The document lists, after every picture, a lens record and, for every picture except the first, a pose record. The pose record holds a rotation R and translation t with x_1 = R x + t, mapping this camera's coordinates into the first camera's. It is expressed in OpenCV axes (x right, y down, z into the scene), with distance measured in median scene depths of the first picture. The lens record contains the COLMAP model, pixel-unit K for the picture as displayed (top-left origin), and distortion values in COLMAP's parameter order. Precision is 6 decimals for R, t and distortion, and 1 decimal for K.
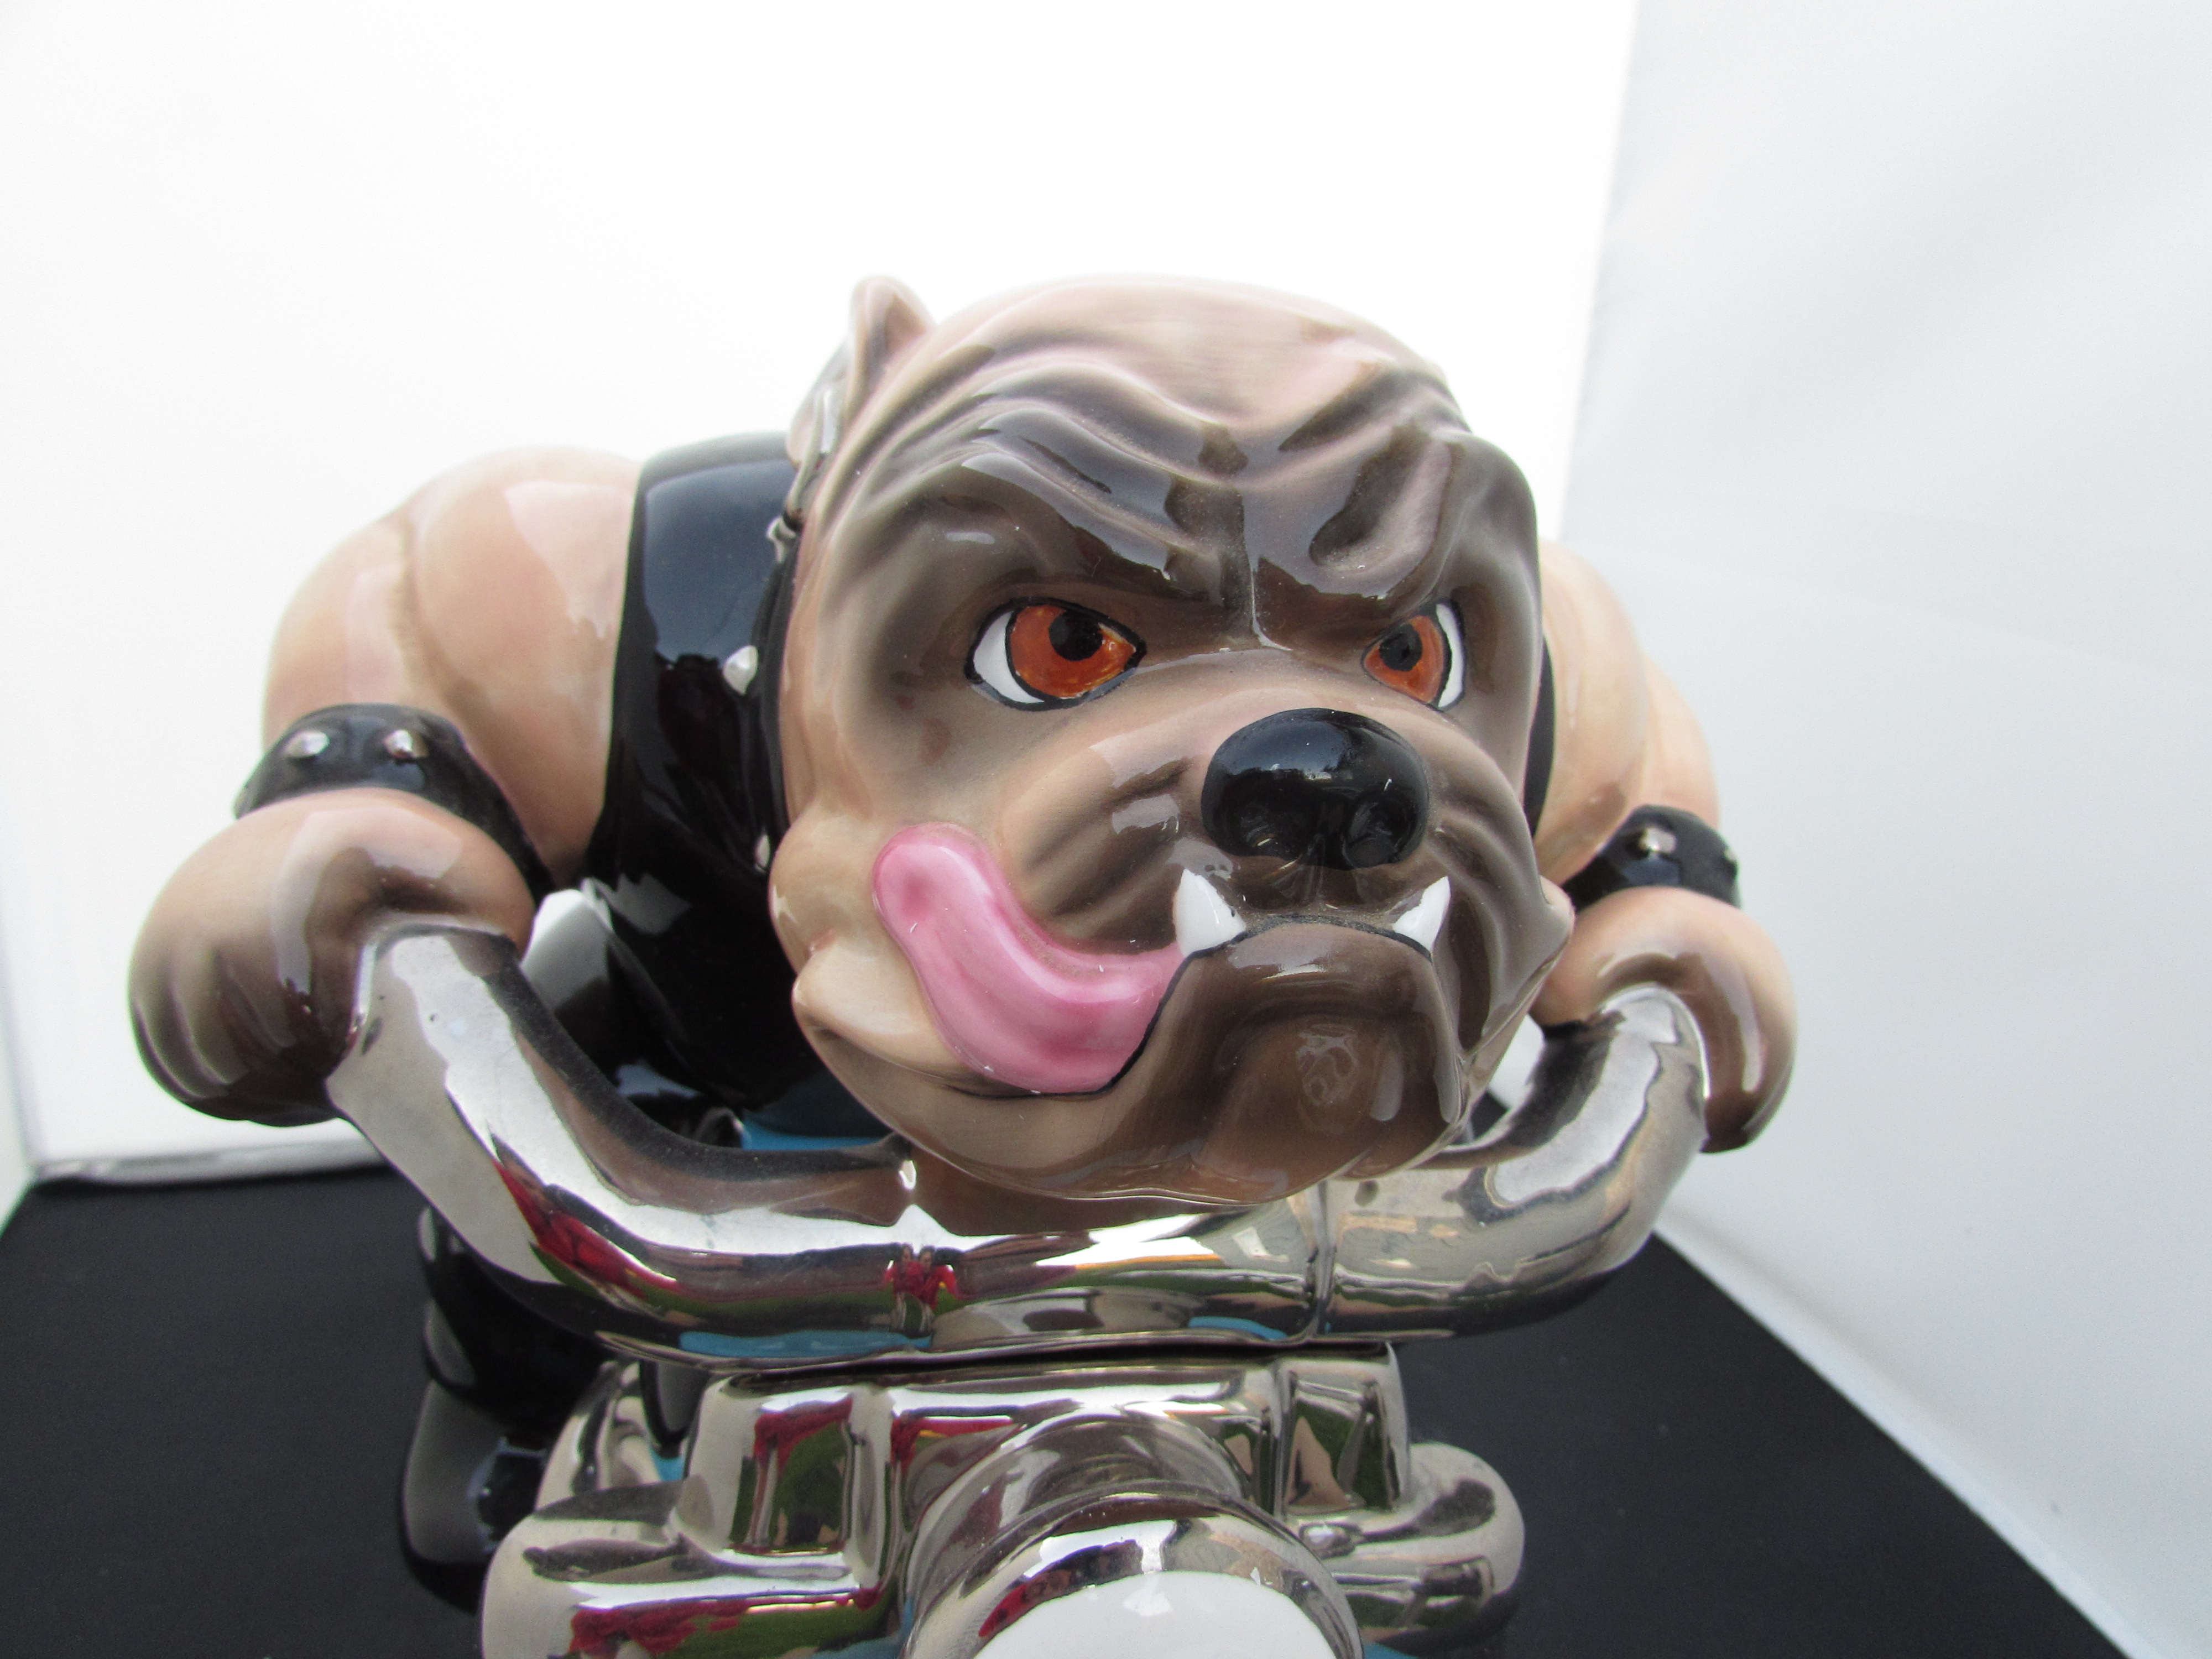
lens RADIAL K [[1552.0, 0, 1106.0], [0, 1552.0, 829.5], [0, 0, 1]] dist [-0.036805, -0.000948]
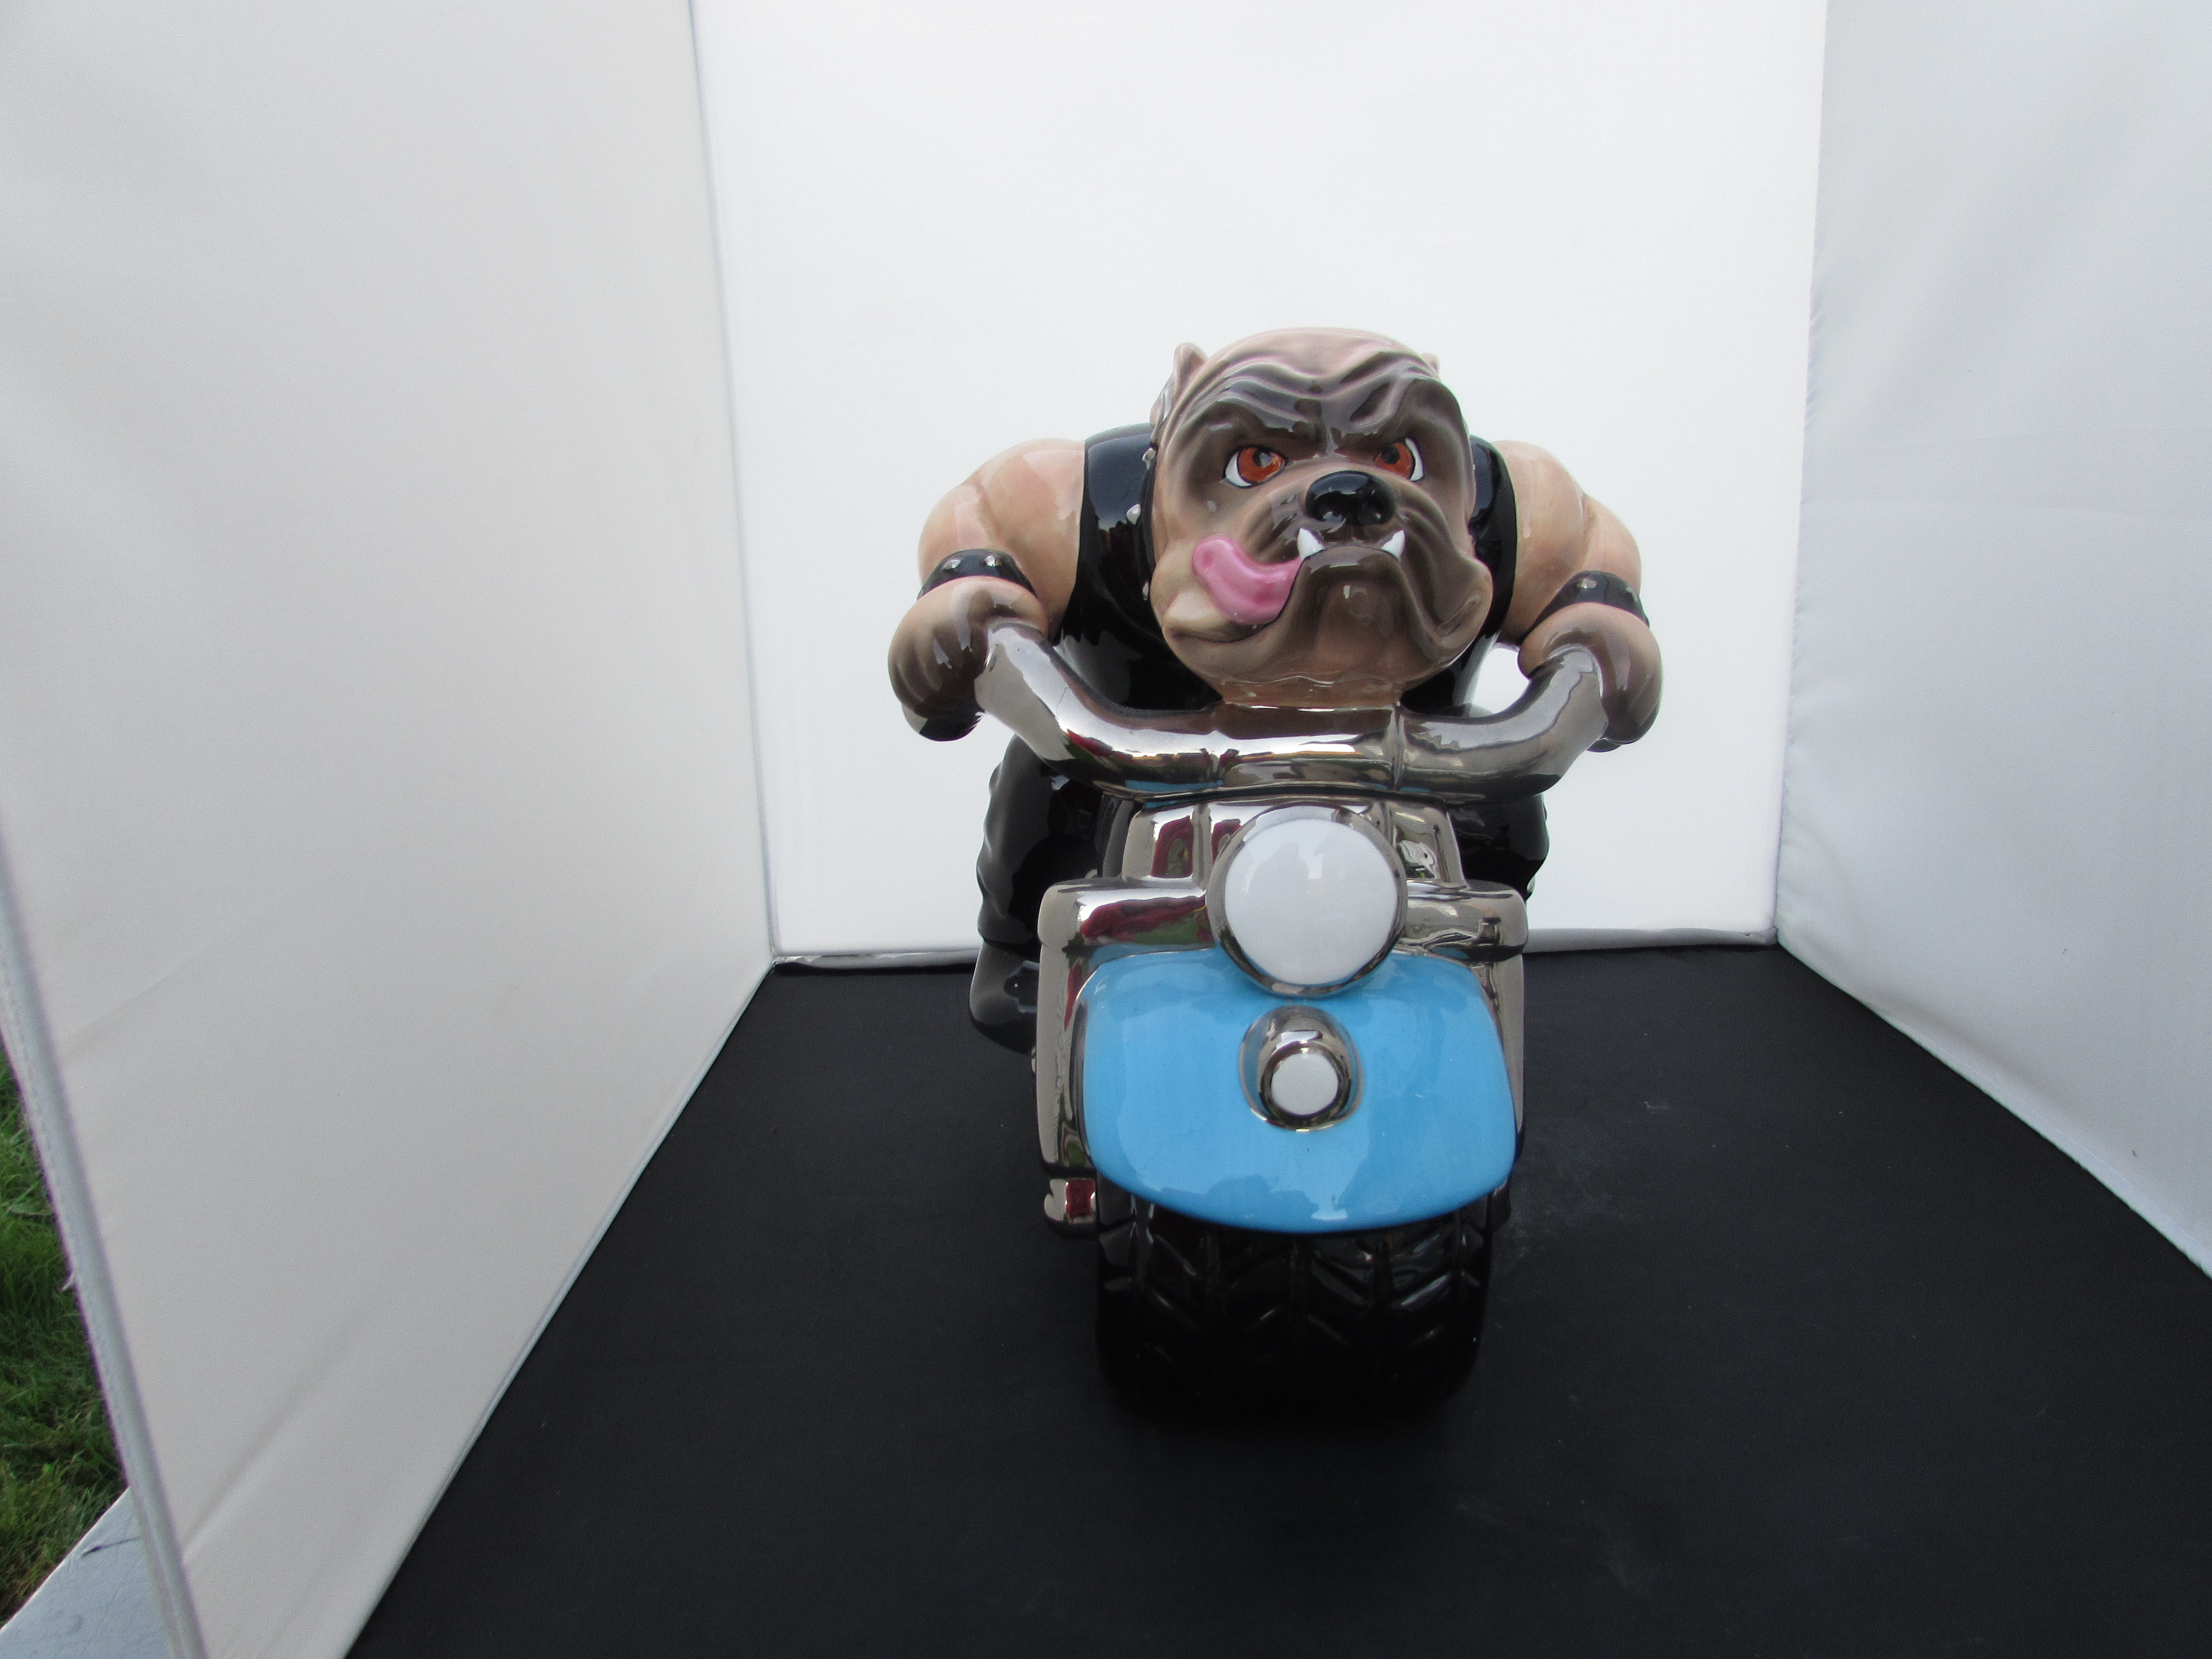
lens RADIAL K [[1552.0, 0, 1106.0], [0, 1552.0, 829.5], [0, 0, 1]] dist [-0.036805, -0.000948]
pose [[0.976167, -0.047426, -0.211775, 0.243085], [0.031888, 0.996583, -0.076195, 0.682584], [0.214665, 0.067626, 0.974344, -1.561819]]
